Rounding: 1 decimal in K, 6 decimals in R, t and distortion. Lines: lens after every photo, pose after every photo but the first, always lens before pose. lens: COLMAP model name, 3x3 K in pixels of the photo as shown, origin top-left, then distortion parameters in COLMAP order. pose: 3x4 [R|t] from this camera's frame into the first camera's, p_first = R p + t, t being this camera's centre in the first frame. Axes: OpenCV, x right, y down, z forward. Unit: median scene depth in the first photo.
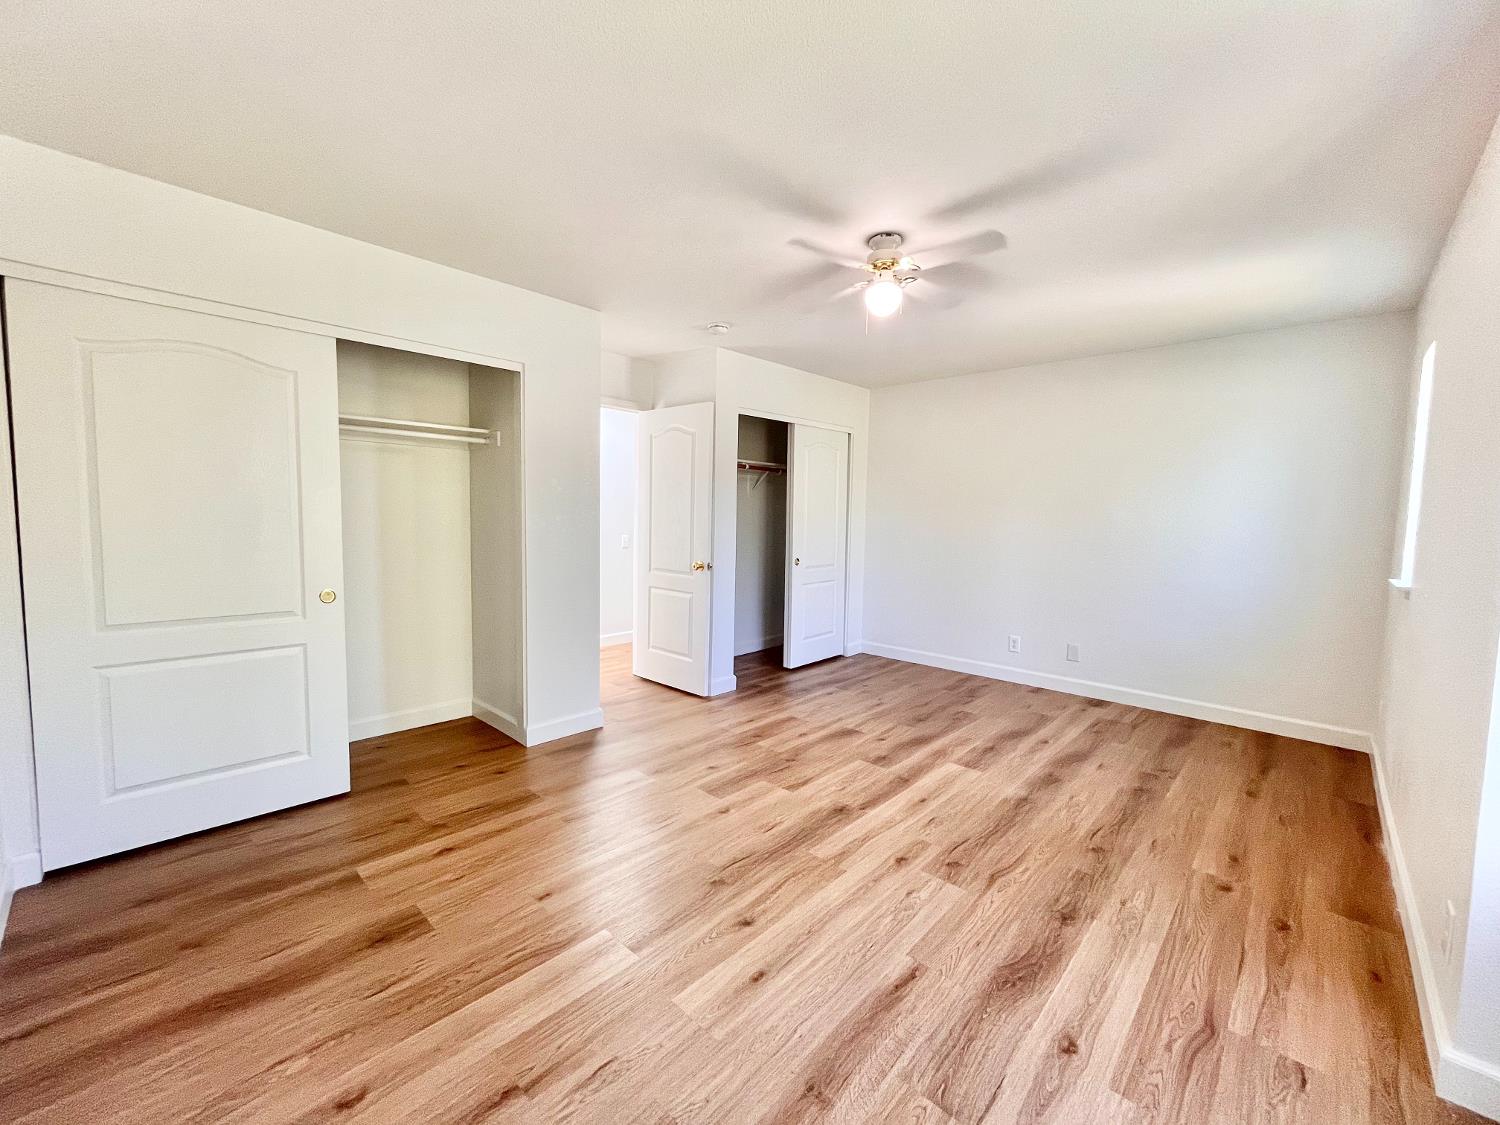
lens RADIAL K [[604.7, 0, 747.8], [0, 604.7, 561.6], [0, 0, 1]] dist [-0.006130, 0.001049]
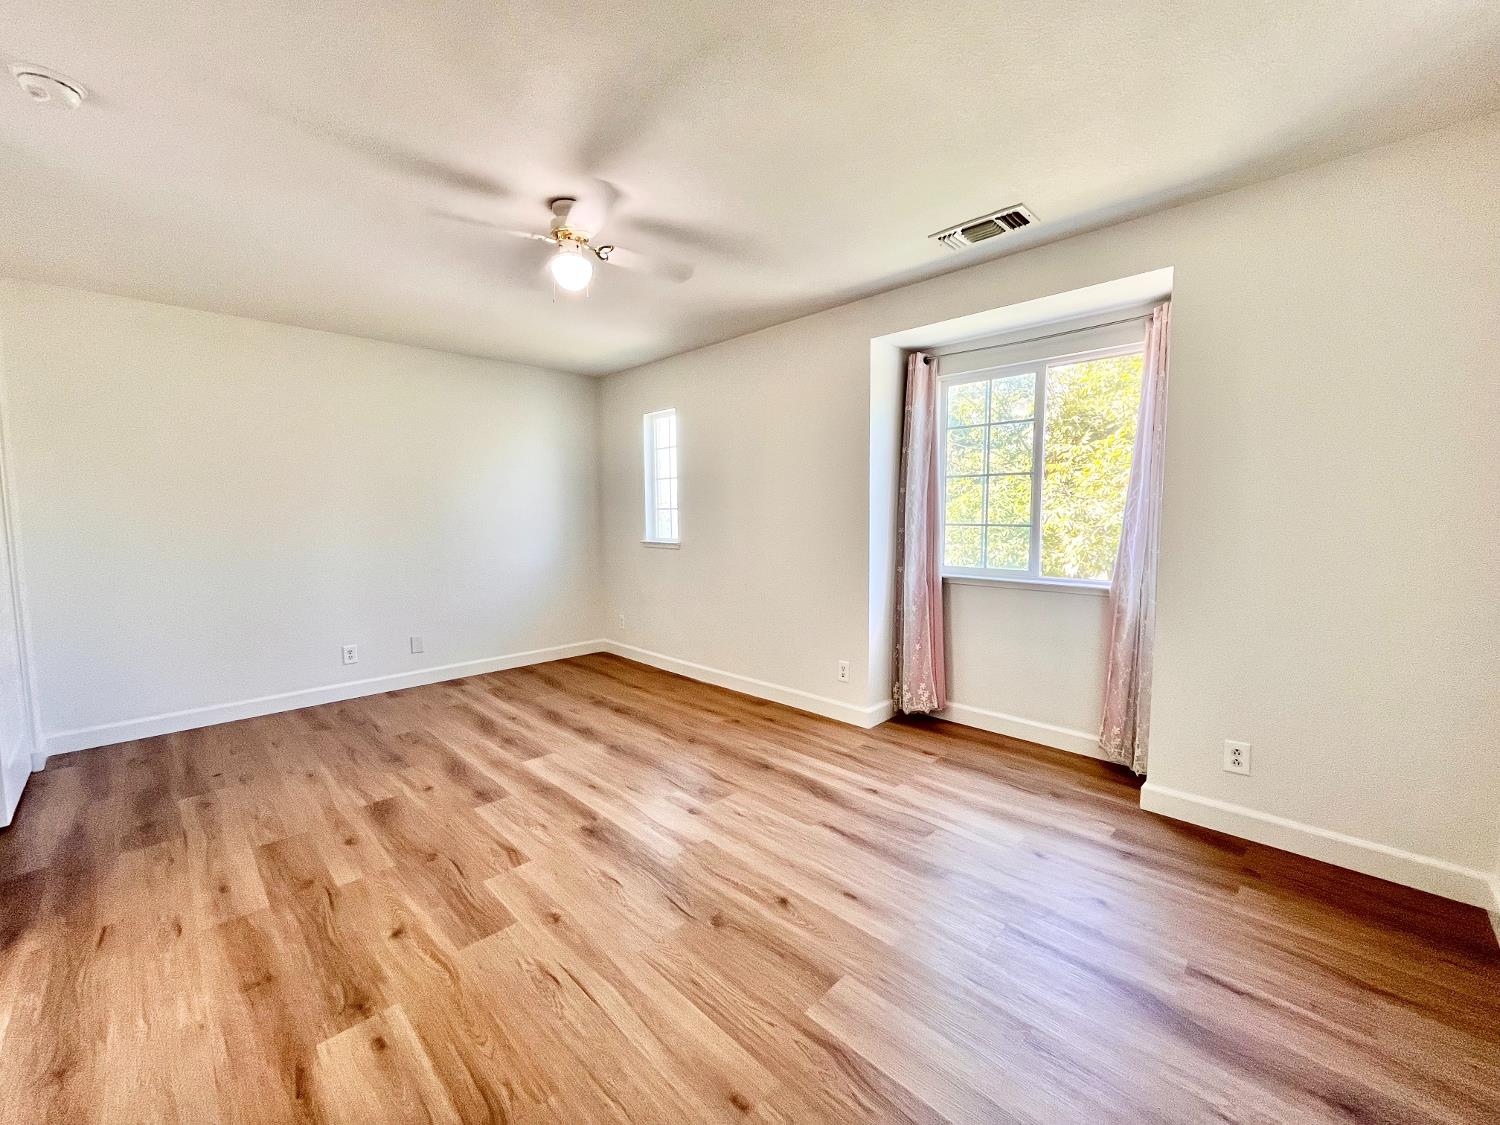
lens RADIAL K [[604.7, 0, 741.8], [0, 604.7, 565.6], [0, 0, 1]] dist [-0.006130, 0.001049]
pose [[0.027219, -0.105976, 0.993996, -0.604154], [0.081838, 0.991263, 0.103444, -0.052612], [-0.996274, 0.078531, 0.035654, 0.613318]]
